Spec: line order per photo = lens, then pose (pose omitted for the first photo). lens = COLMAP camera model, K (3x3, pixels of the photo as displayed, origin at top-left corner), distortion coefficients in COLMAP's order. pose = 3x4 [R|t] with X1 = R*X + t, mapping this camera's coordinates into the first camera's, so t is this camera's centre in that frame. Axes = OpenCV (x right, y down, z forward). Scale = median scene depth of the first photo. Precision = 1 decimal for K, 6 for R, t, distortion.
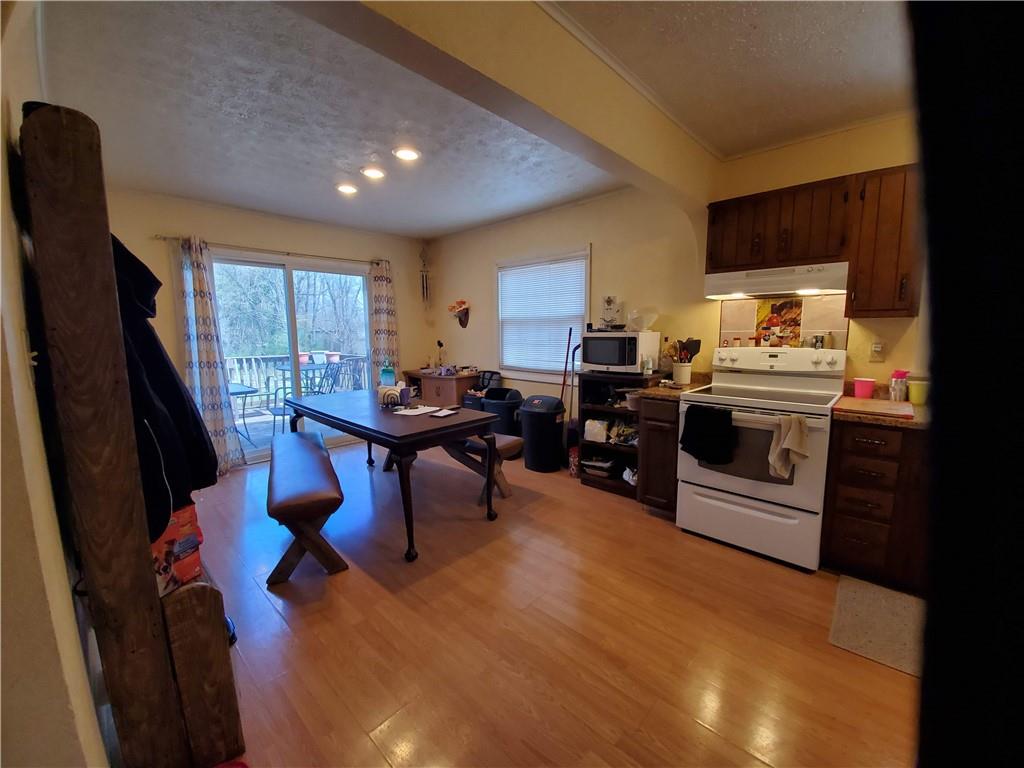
lens RADIAL K [[414.7, 0, 515.9], [0, 414.7, 383.5], [0, 0, 1]] dist [-0.001083, -0.000082]
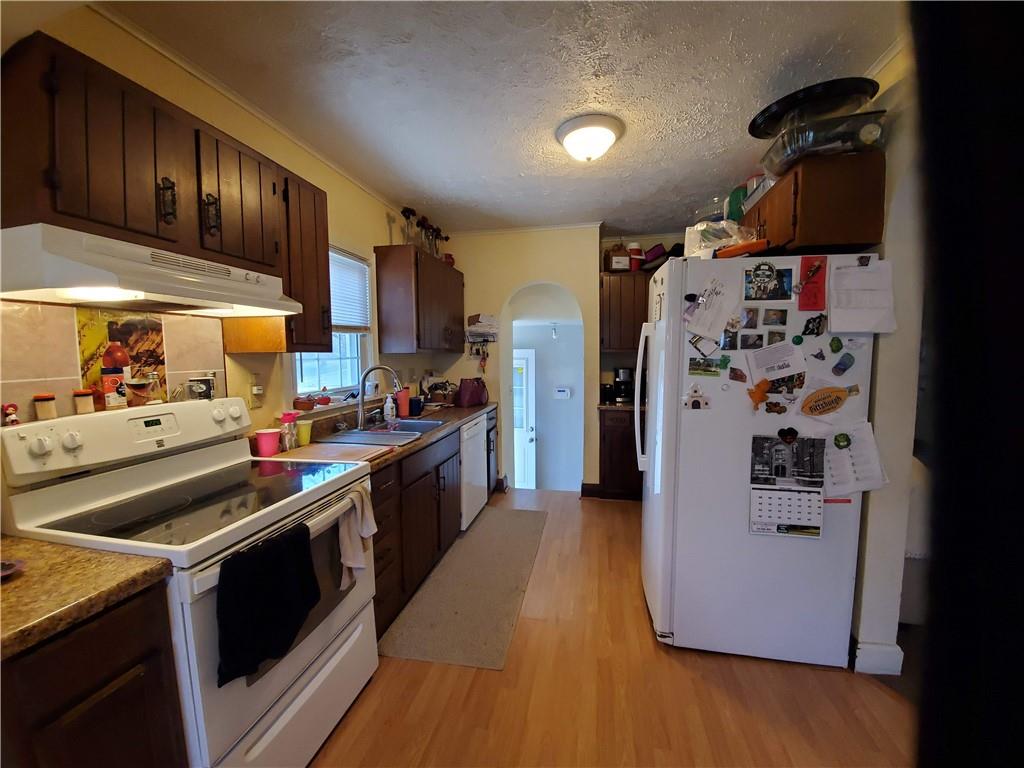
lens RADIAL K [[414.7, 0, 516.1], [0, 414.7, 381.7], [0, 0, 1]] dist [-0.001083, -0.000082]
pose [[-0.532278, -0.053214, 0.844896, -0.057049], [0.112617, 0.984701, 0.132967, -0.134814], [-0.839046, 0.165925, -0.518142, 0.878977]]
